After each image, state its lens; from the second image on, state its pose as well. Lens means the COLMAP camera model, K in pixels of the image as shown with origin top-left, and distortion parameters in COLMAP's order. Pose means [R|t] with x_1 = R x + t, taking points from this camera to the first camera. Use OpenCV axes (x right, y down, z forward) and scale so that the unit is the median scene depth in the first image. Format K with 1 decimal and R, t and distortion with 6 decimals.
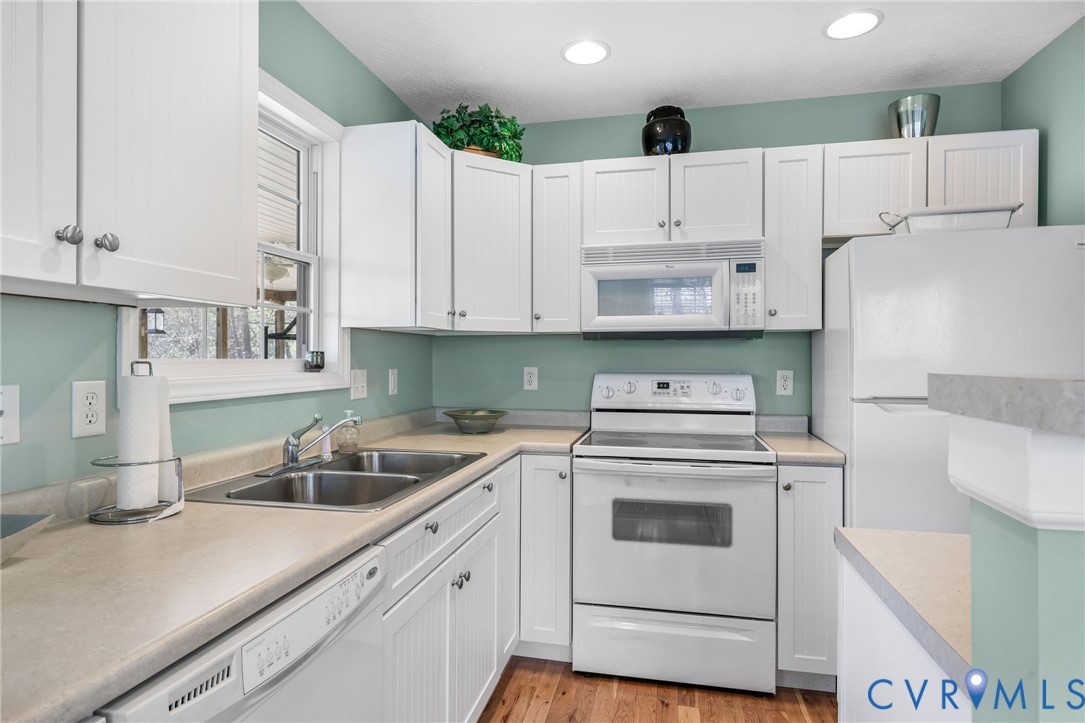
lens RADIAL K [[608.7, 0, 541.8], [0, 608.7, 357.5], [0, 0, 1]] dist [-0.002111, 0.000116]
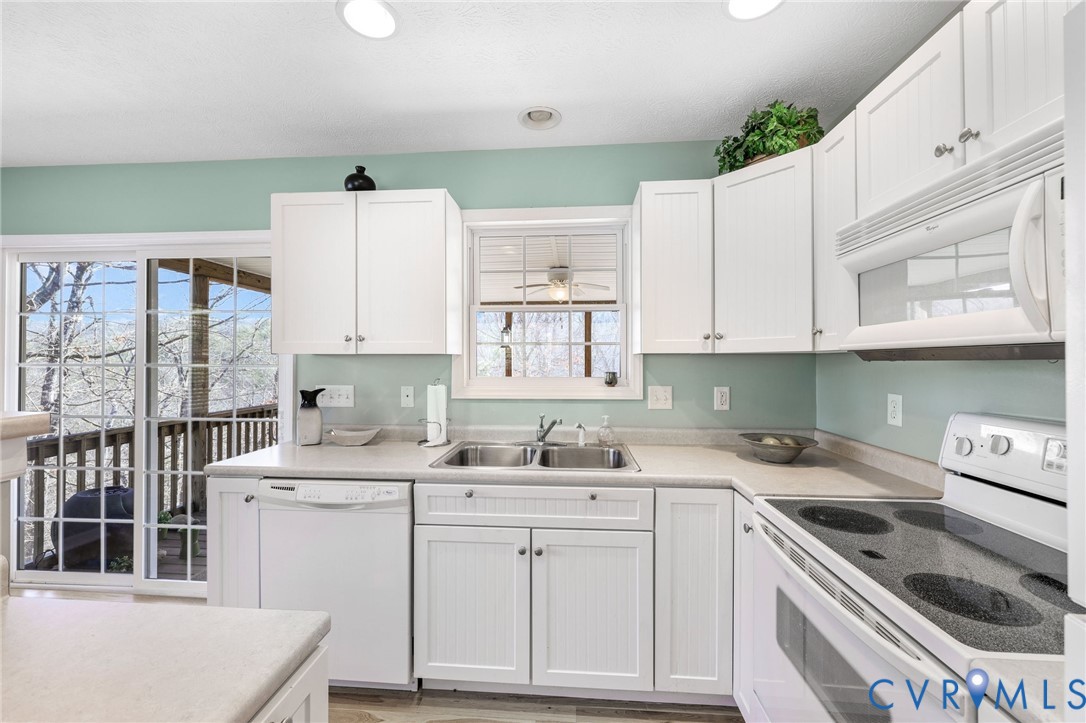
lens RADIAL K [[435.0, 0, 541.0], [0, 435.0, 360.6], [0, 0, 1]] dist [-0.000463, -0.000129]
pose [[0.132107, 0.001486, -0.991234, 0.514495], [0.001679, 0.999997, 0.001723, -0.031225], [0.991234, -0.001892, 0.132104, 0.571395]]
